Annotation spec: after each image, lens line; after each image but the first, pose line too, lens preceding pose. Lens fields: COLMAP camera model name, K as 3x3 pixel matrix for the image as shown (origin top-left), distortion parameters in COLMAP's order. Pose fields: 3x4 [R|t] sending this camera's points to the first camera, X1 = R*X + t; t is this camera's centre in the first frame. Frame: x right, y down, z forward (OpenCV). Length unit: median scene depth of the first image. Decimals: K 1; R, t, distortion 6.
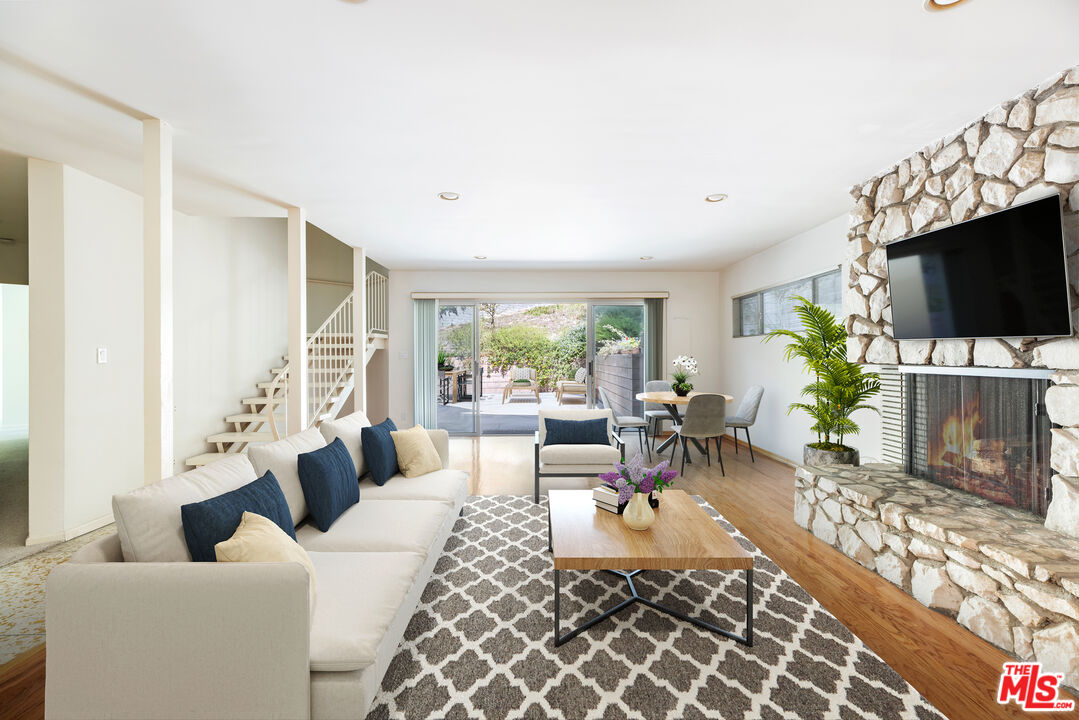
lens RADIAL K [[479.5, 0, 531.1], [0, 479.5, 355.1], [0, 0, 1]] dist [0.016570, 0.001195]
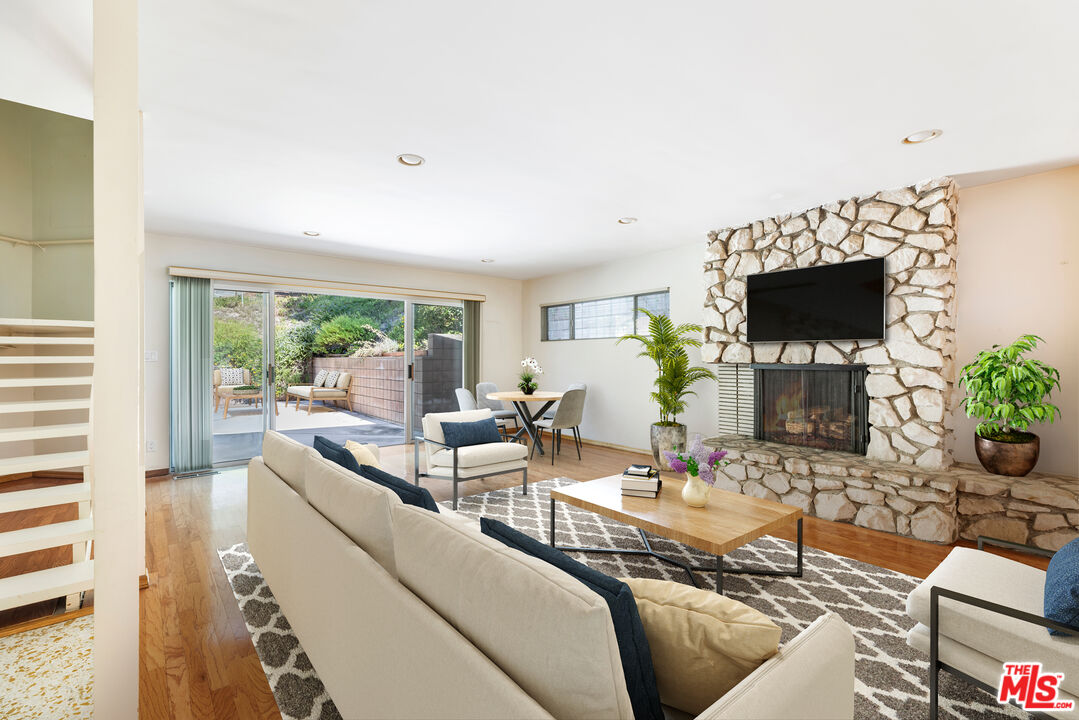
lens RADIAL K [[479.5, 0, 533.9], [0, 479.5, 358.4], [0, 0, 1]] dist [0.016570, 0.001195]
pose [[0.774257, -0.003222, 0.632864, -0.733169], [0.001619, 0.999994, 0.003110, 0.000689], [-0.632870, -0.001383, 0.774257, 0.352558]]
